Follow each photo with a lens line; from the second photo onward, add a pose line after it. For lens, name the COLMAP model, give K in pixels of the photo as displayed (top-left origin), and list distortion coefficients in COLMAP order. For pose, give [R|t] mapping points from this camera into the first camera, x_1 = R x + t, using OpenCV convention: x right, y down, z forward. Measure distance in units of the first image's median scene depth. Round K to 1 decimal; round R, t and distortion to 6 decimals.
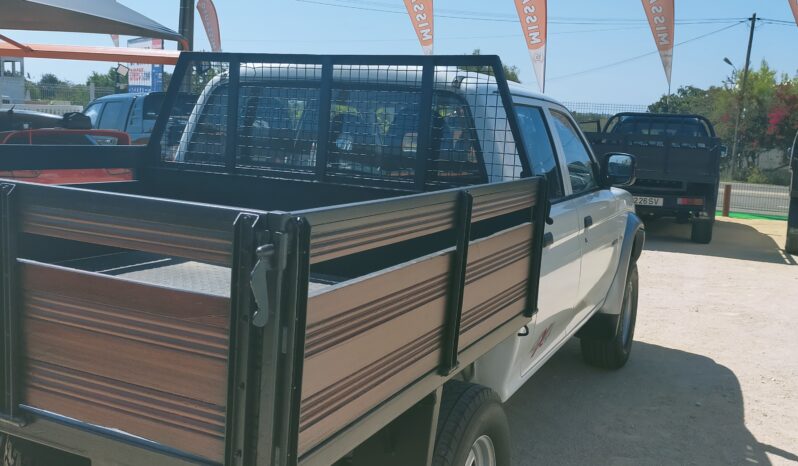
lens RADIAL K [[788.0, 0, 399.0], [0, 788.0, 233.0], [0, 0, 1]] dist [0.057526, -0.001329]
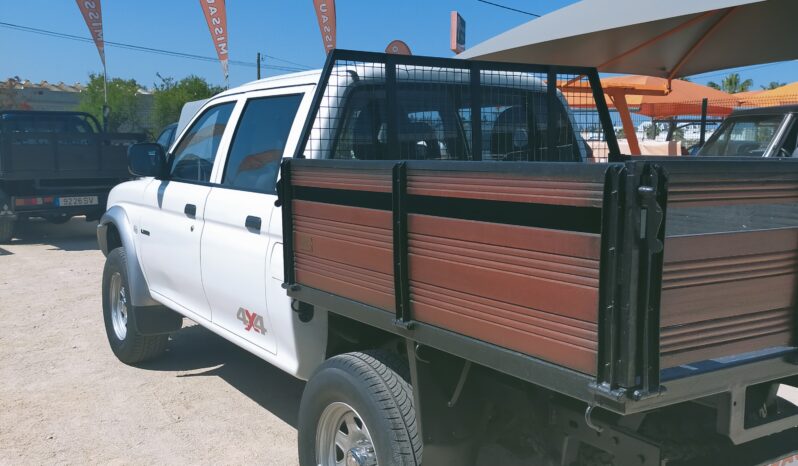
lens RADIAL K [[788.0, 0, 399.0], [0, 788.0, 233.0], [0, 0, 1]] dist [0.057526, -0.001329]
pose [[0.530311, -0.145099, 0.835294, -1.085219], [0.140786, 0.986638, 0.082007, -0.093890], [-0.836032, 0.074108, 0.543653, 0.507308]]
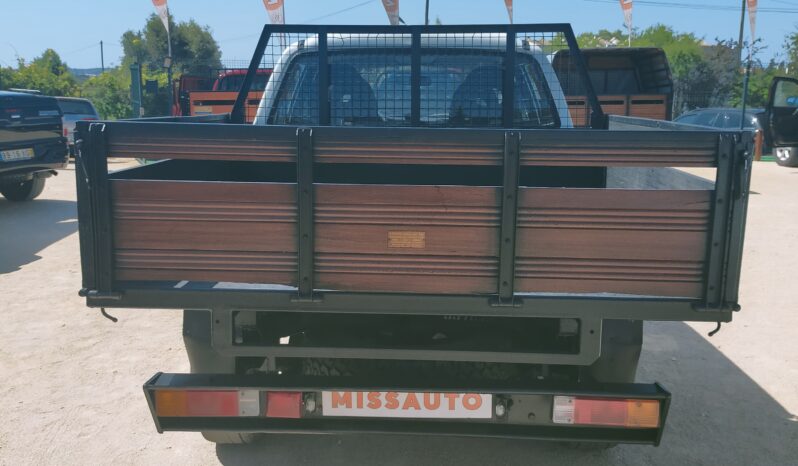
lens RADIAL K [[788.0, 0, 399.0], [0, 788.0, 233.0], [0, 0, 1]] dist [0.057526, -0.001329]
pose [[0.919135, -0.116765, 0.376241, -0.592241], [0.098167, 0.992823, 0.068304, 0.000310], [-0.381516, -0.025847, 0.924001, -0.094380]]
